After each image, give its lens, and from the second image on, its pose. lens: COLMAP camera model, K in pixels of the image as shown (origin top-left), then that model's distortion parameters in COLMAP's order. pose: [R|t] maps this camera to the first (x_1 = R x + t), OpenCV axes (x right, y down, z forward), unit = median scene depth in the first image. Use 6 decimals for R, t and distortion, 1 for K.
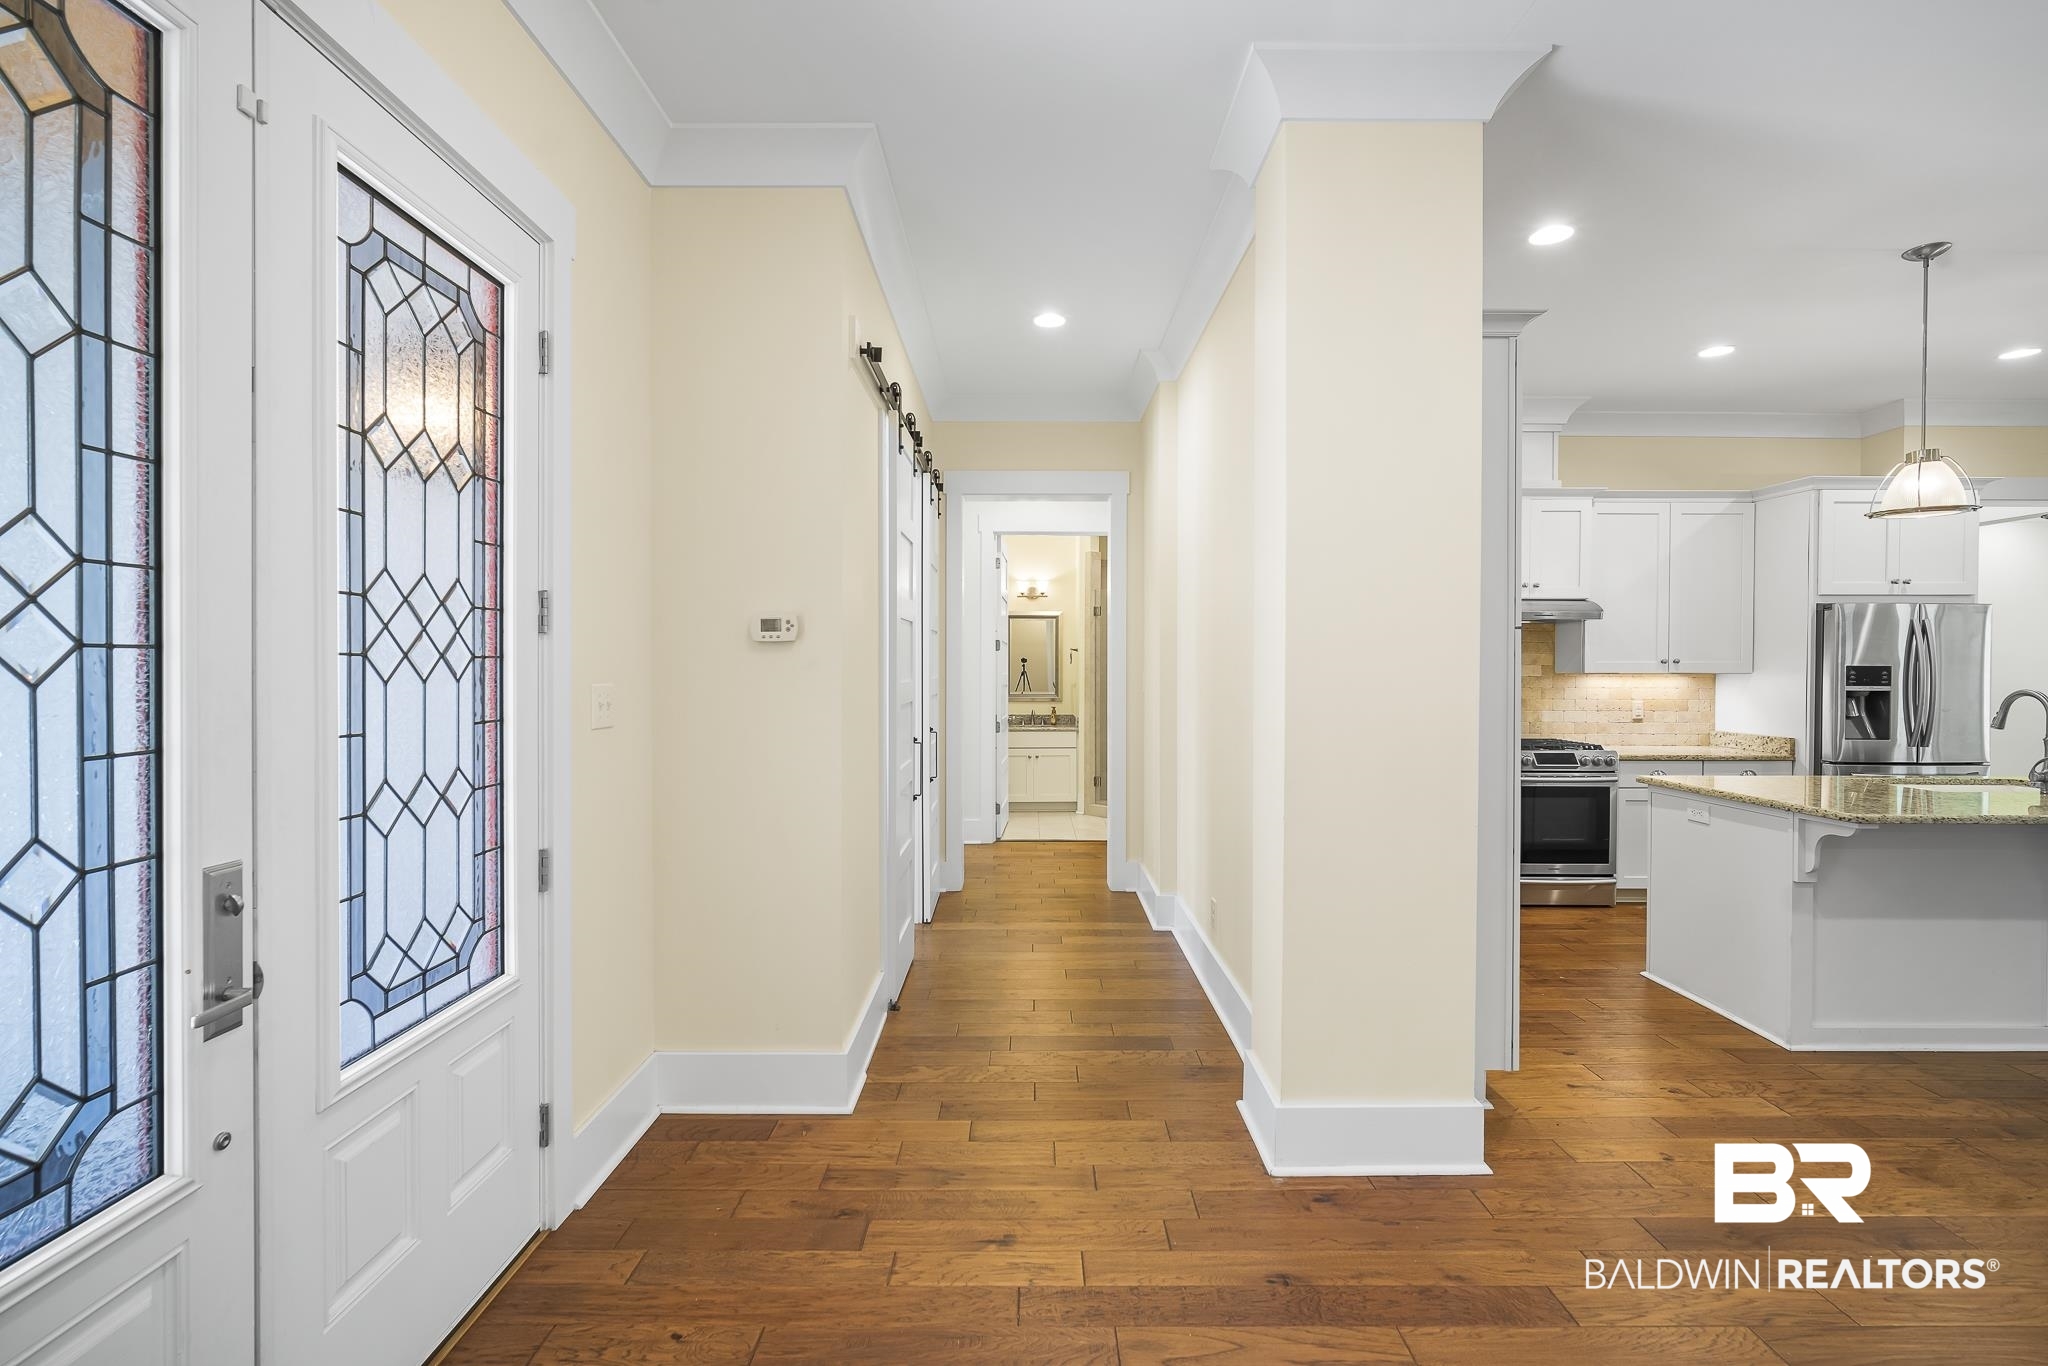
lens RADIAL K [[949.9, 0, 978.0], [0, 949.9, 675.4], [0, 0, 1]] dist [-0.014696, 0.005145]
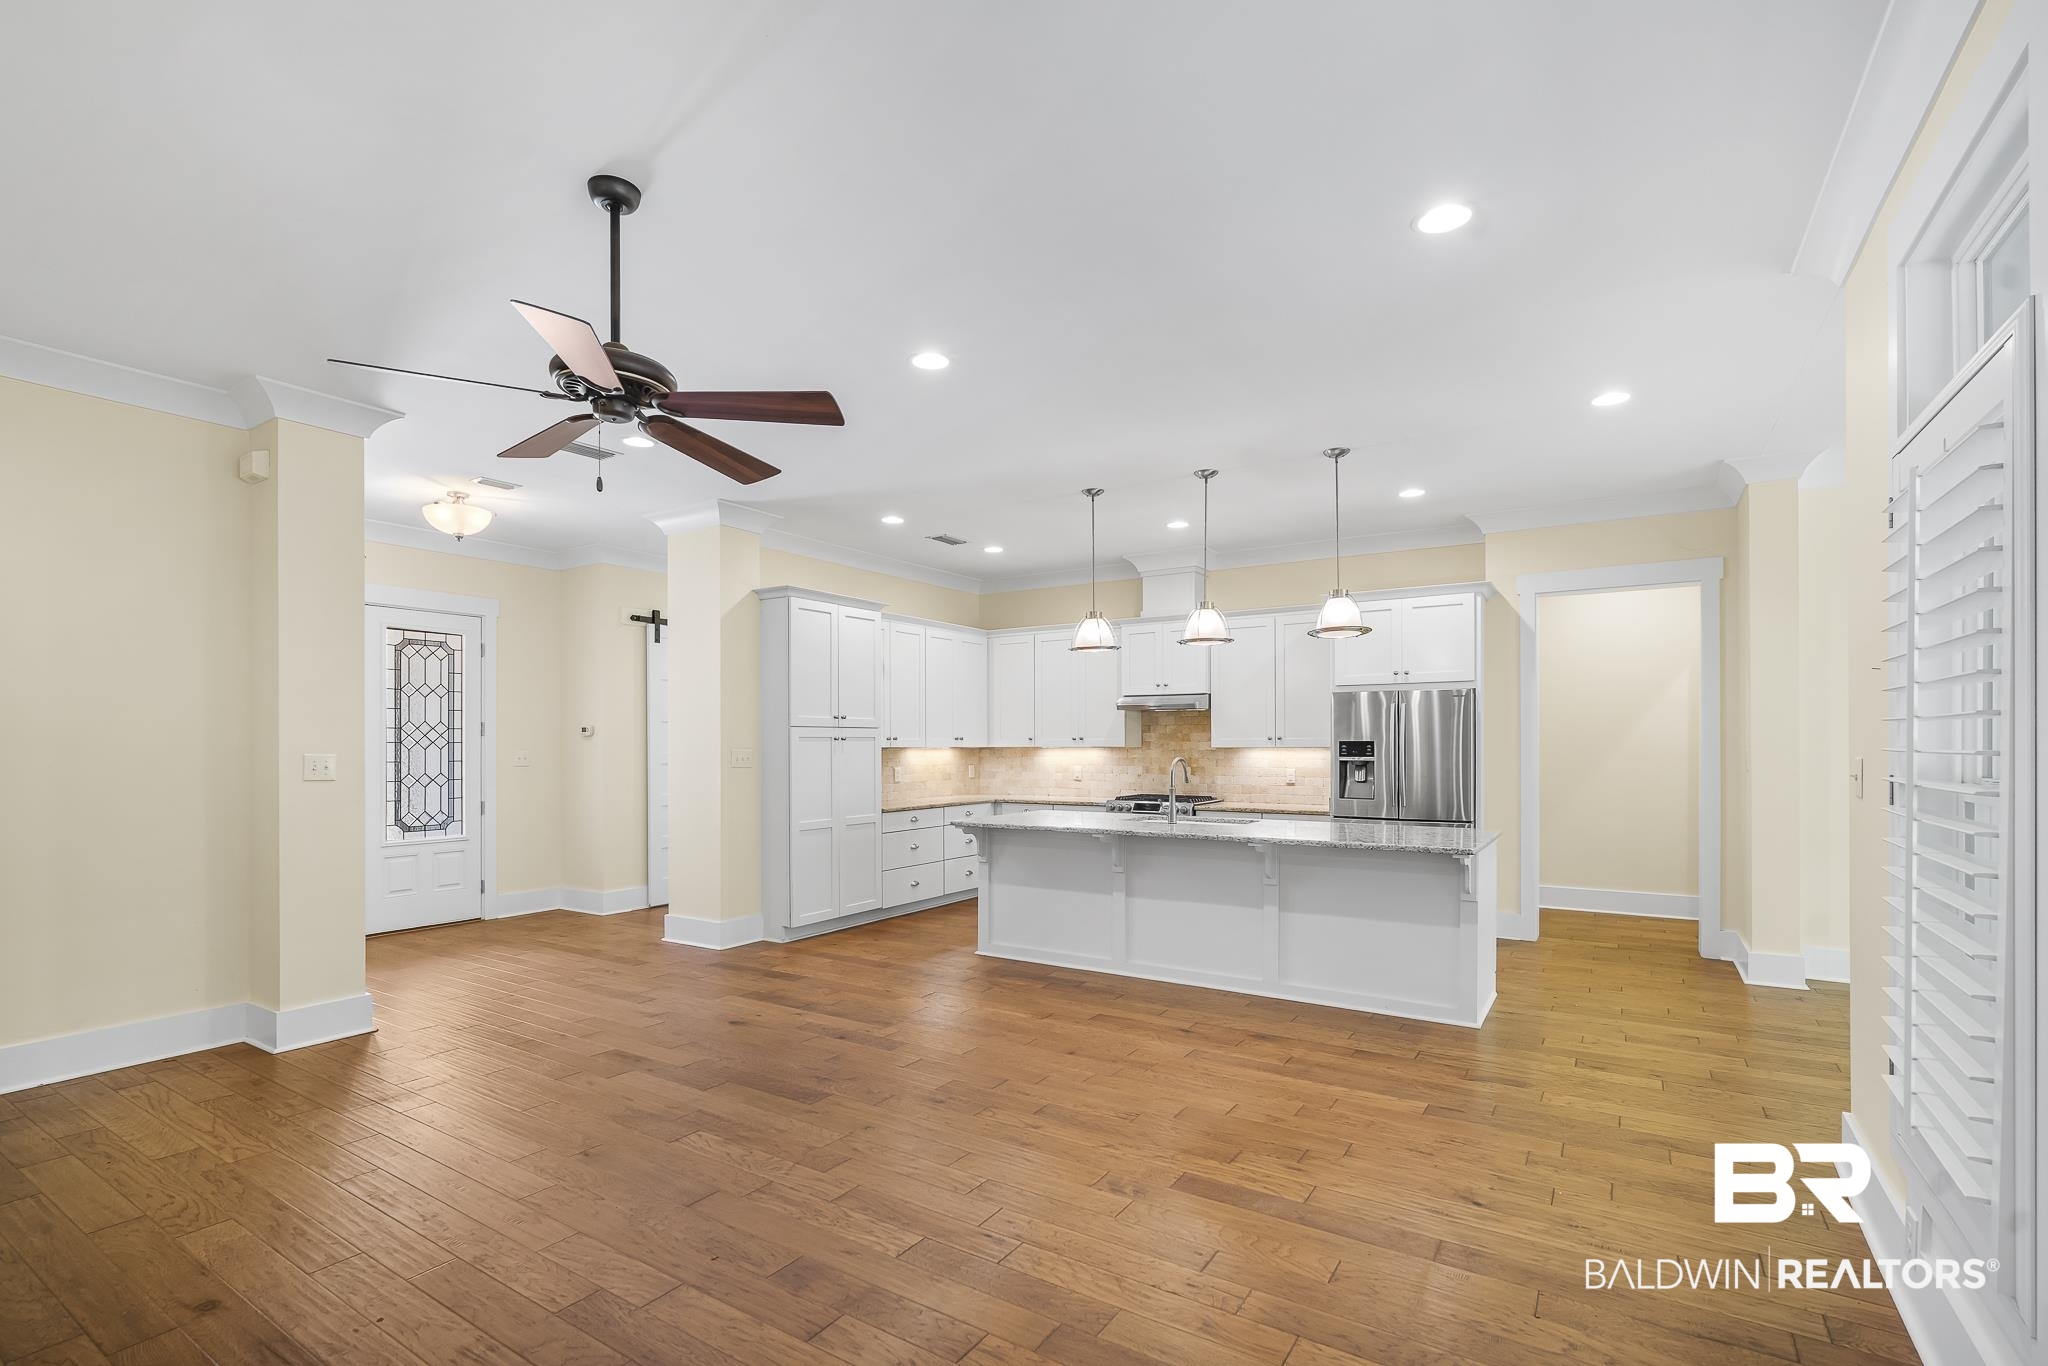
lens RADIAL K [[949.9, 0, 992.8], [0, 949.9, 739.5], [0, 0, 1]] dist [-0.014696, 0.005145]
pose [[0.837505, -0.007003, -0.546384, 1.200923], [-0.001102, 0.999894, -0.014506, 0.006917], [0.546428, 0.012751, 0.837409, -0.331358]]
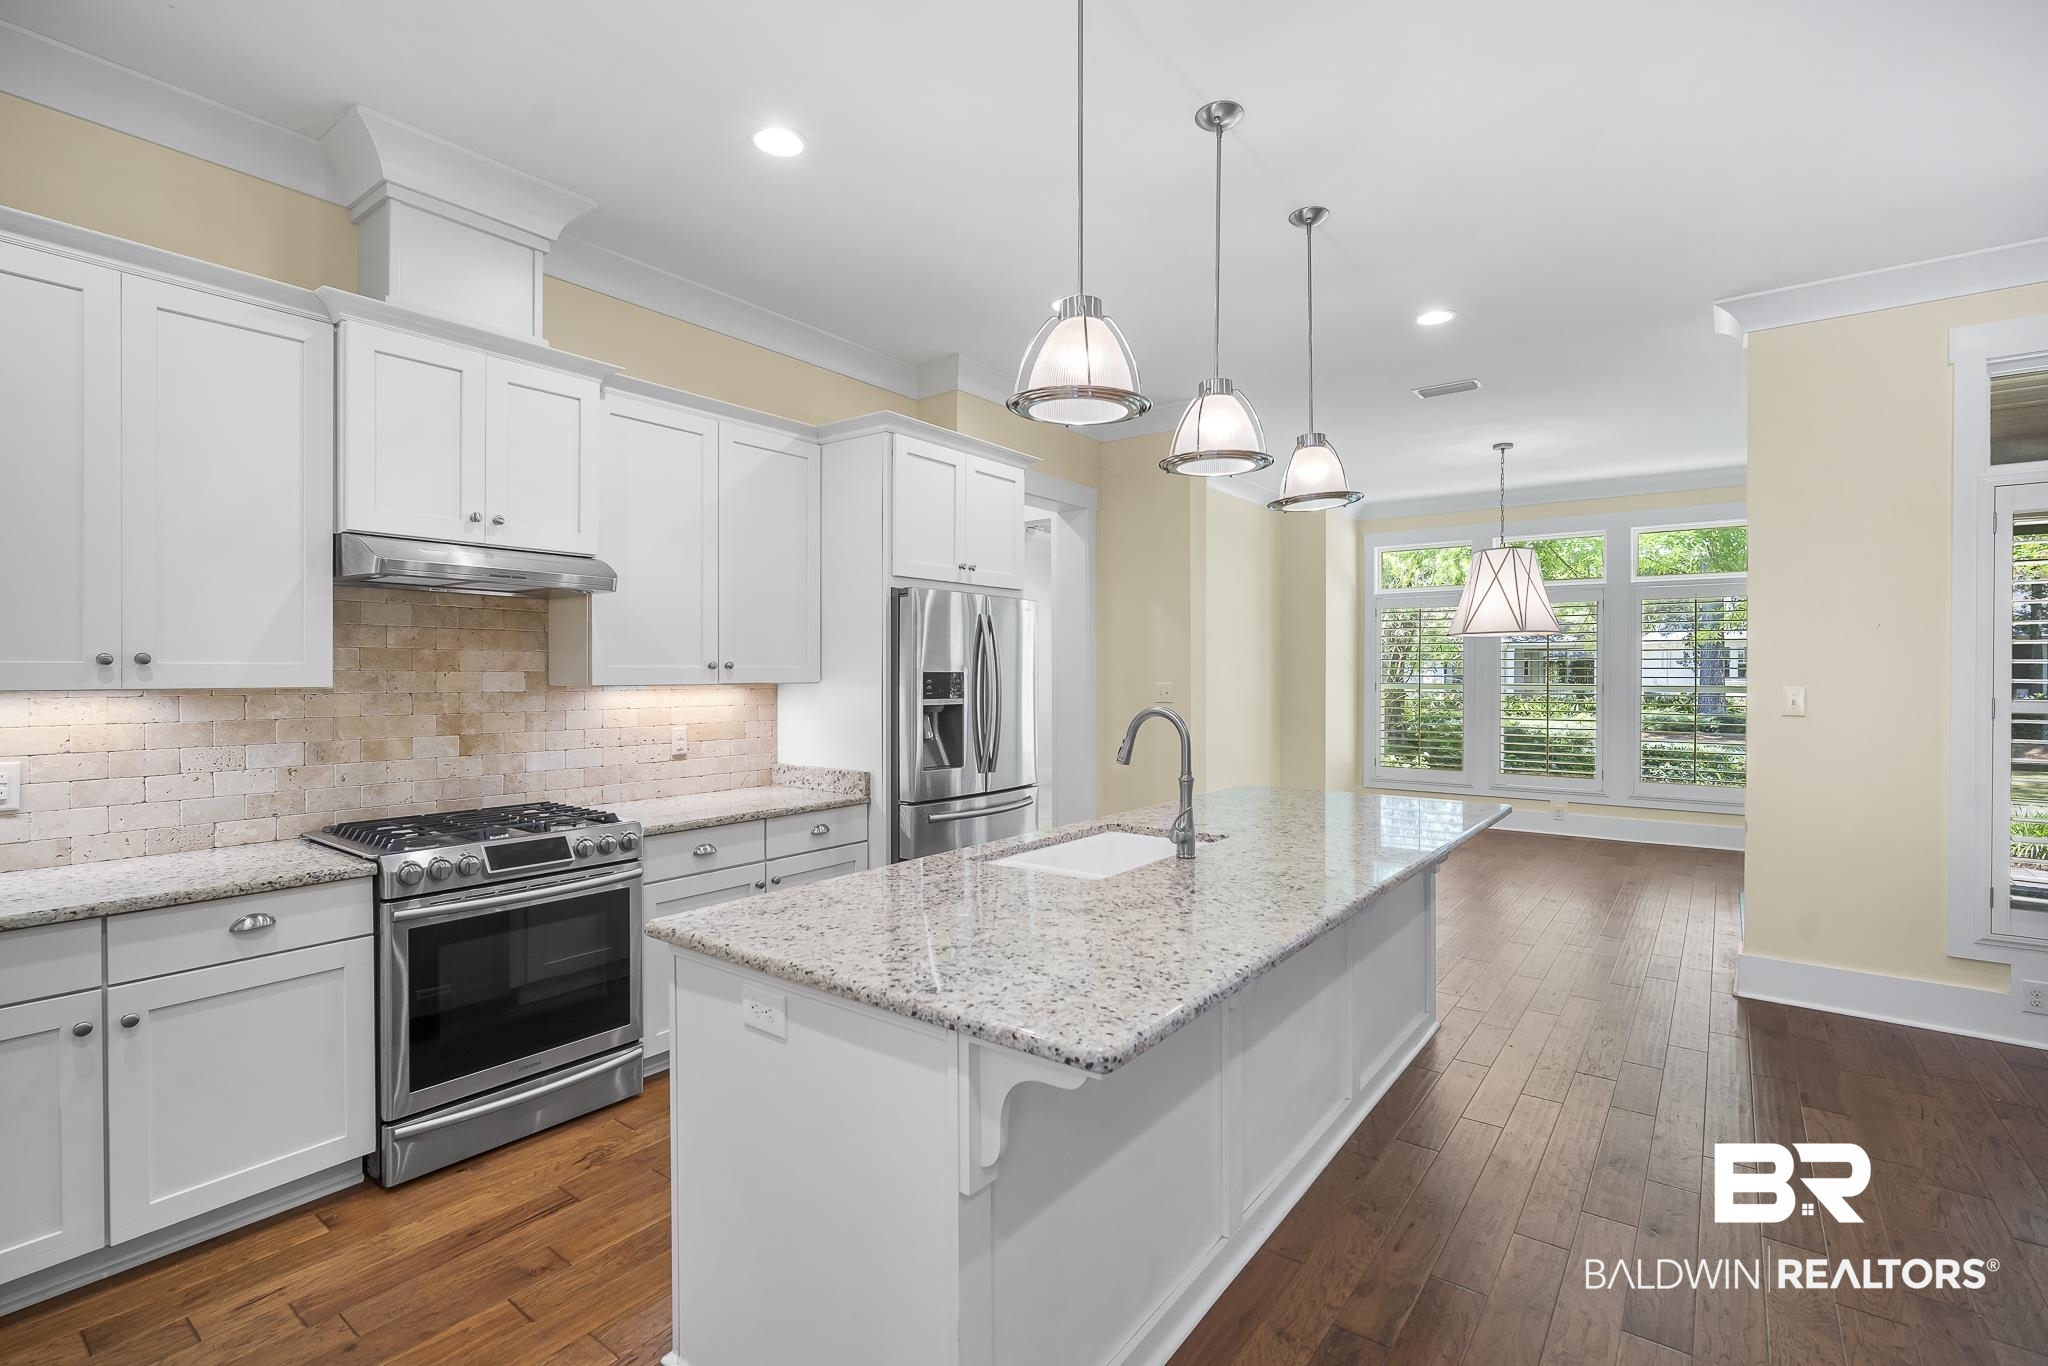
lens RADIAL K [[949.9, 0, 1053.0], [0, 949.9, 684.9], [0, 0, 1]] dist [-0.014696, 0.005145]
pose [[0.576730, -0.011429, 0.816855, 0.354785], [0.009522, 0.999928, 0.007268, -0.004714], [-0.816879, 0.003586, 0.576798, 0.466737]]
